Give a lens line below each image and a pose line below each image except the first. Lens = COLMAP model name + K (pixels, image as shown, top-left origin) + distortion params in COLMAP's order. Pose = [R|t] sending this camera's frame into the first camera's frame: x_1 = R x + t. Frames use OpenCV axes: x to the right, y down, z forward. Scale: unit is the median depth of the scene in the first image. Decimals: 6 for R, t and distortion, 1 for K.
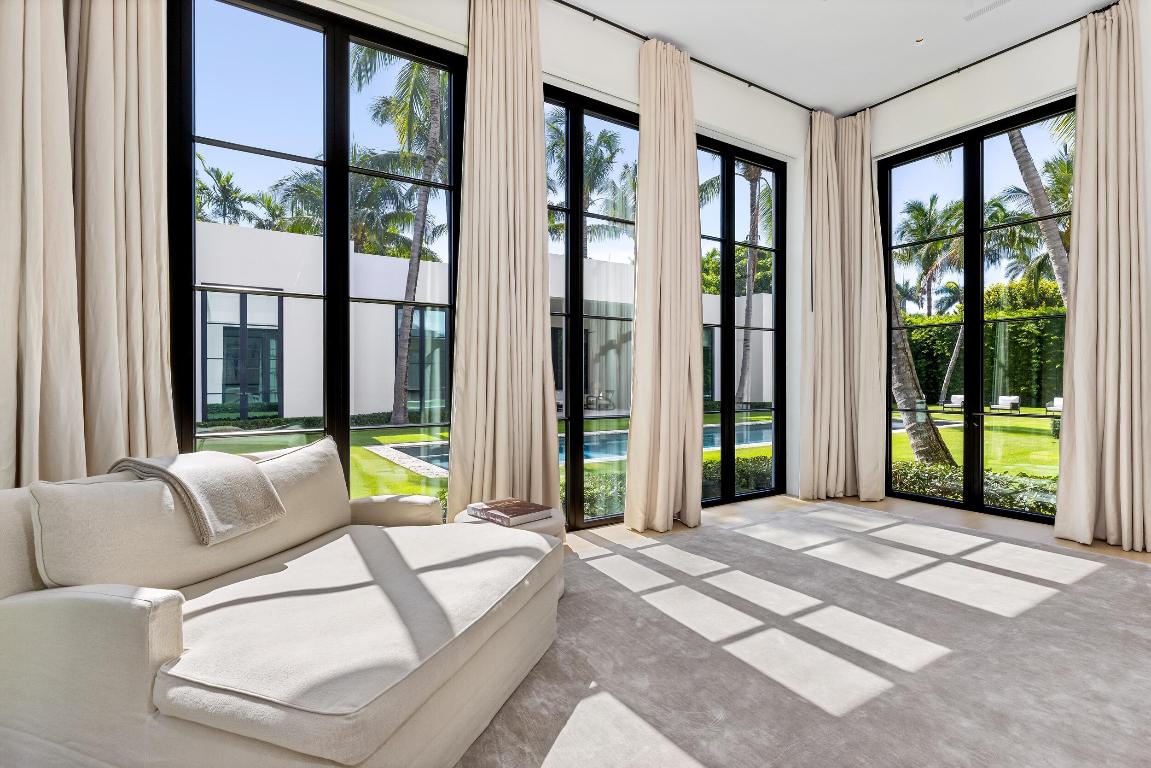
lens RADIAL K [[546.7, 0, 570.9], [0, 546.7, 376.7], [0, 0, 1]] dist [-0.018200, -0.000148]
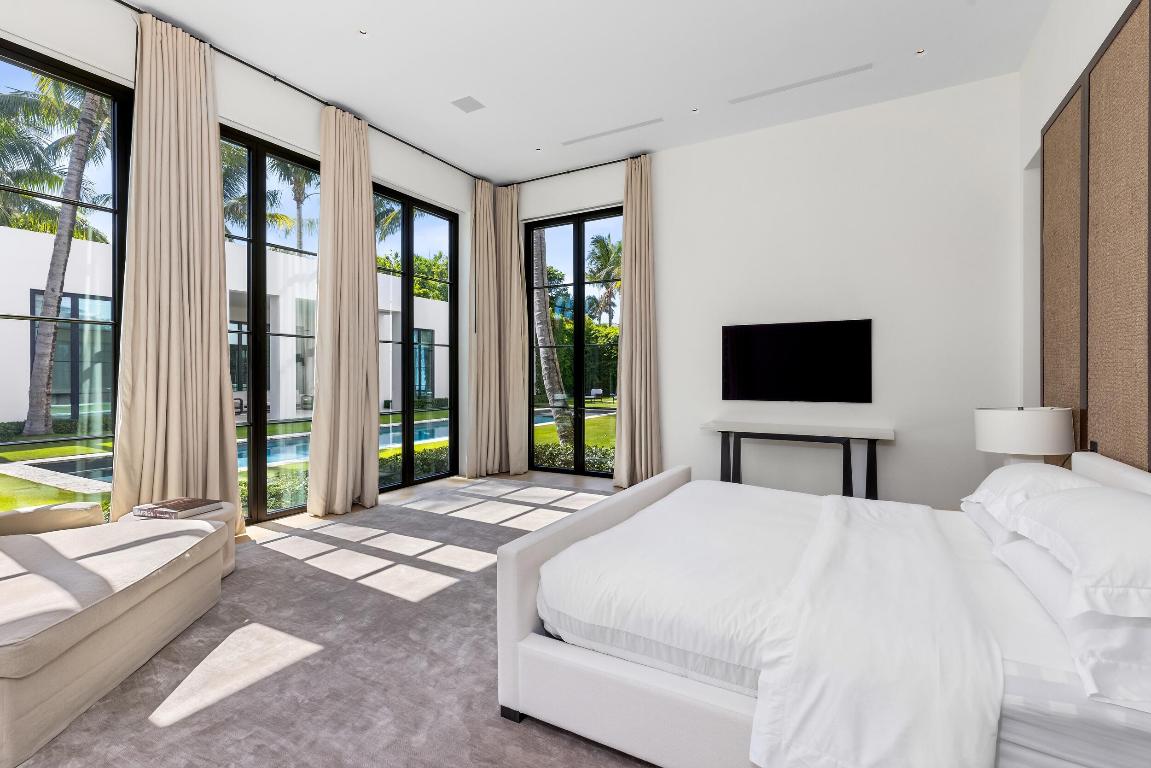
lens RADIAL K [[526.8, 0, 573.0], [0, 526.8, 375.8], [0, 0, 1]] dist [0.007367, 0.000039]
pose [[0.883263, -0.004592, 0.468856, 0.078102], [0.001825, 0.999978, 0.006354, -0.034338], [-0.468875, -0.004757, 0.883252, -0.305627]]
